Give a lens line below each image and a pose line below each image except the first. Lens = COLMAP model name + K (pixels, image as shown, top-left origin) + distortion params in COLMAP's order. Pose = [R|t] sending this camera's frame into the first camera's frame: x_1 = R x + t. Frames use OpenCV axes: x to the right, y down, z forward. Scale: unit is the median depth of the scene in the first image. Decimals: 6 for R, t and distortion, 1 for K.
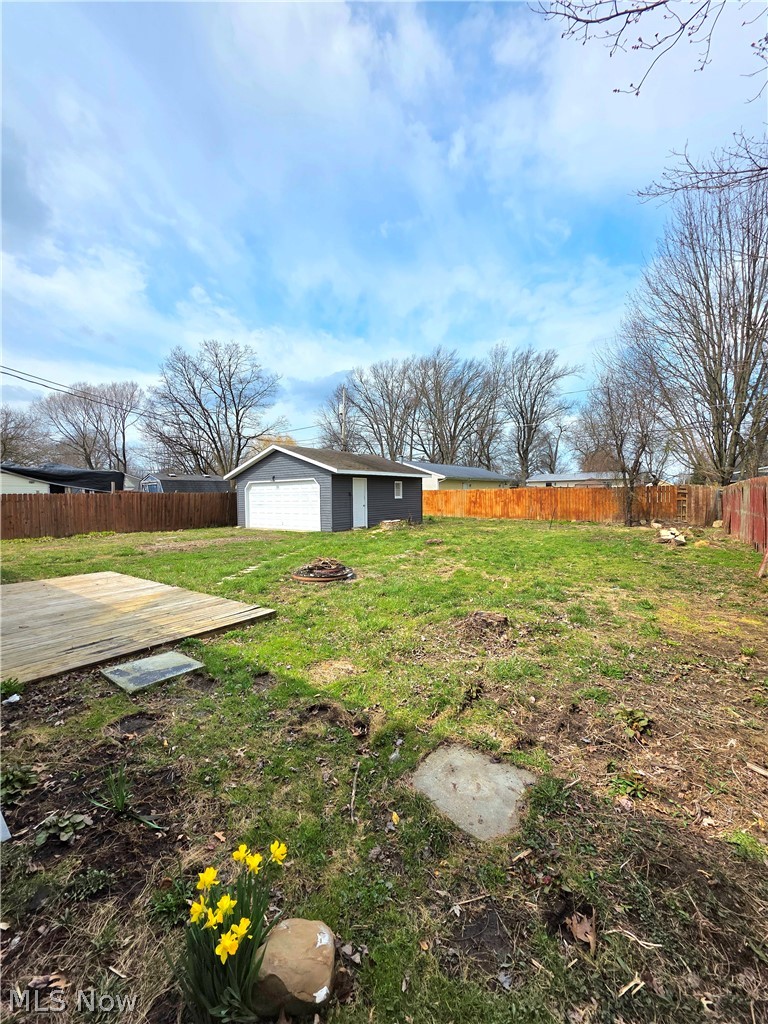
lens RADIAL K [[411.3, 0, 385.5], [0, 411.3, 514.4], [0, 0, 1]] dist [0.001140, 0.000316]
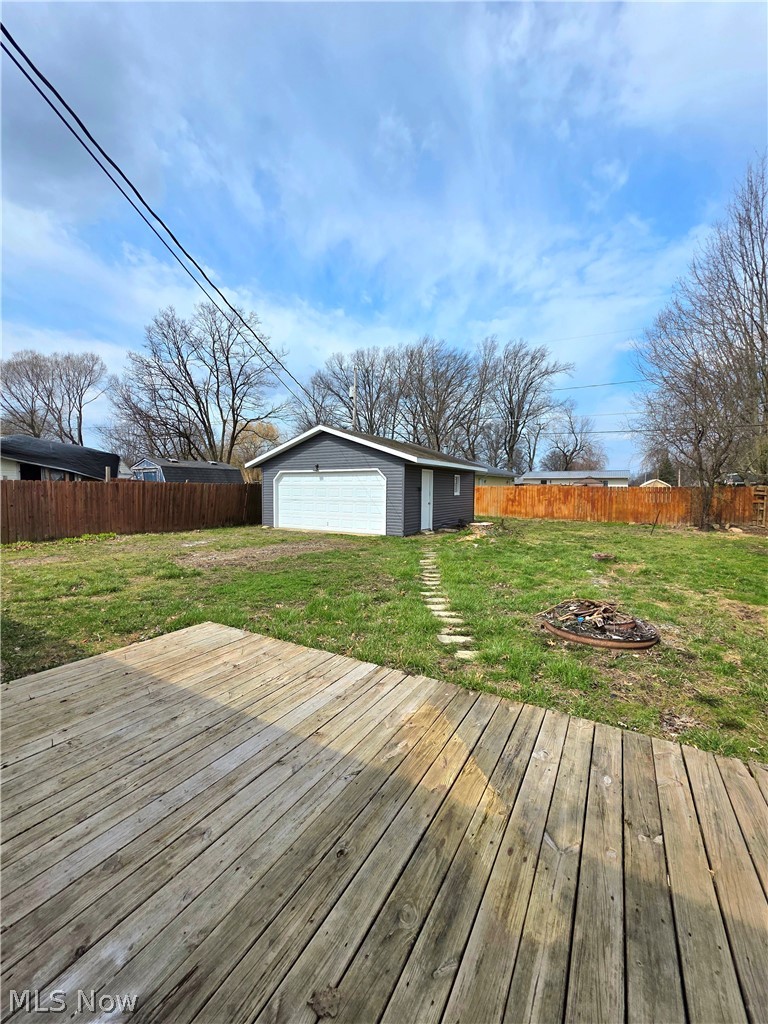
lens RADIAL K [[411.3, 0, 382.8], [0, 411.3, 508.7], [0, 0, 1]] dist [0.001140, 0.000316]
pose [[0.995004, 0.016014, 0.098543, -0.197023], [-0.016126, 0.999870, 0.000338, -0.008443], [-0.098525, -0.001925, 0.995133, 0.167820]]
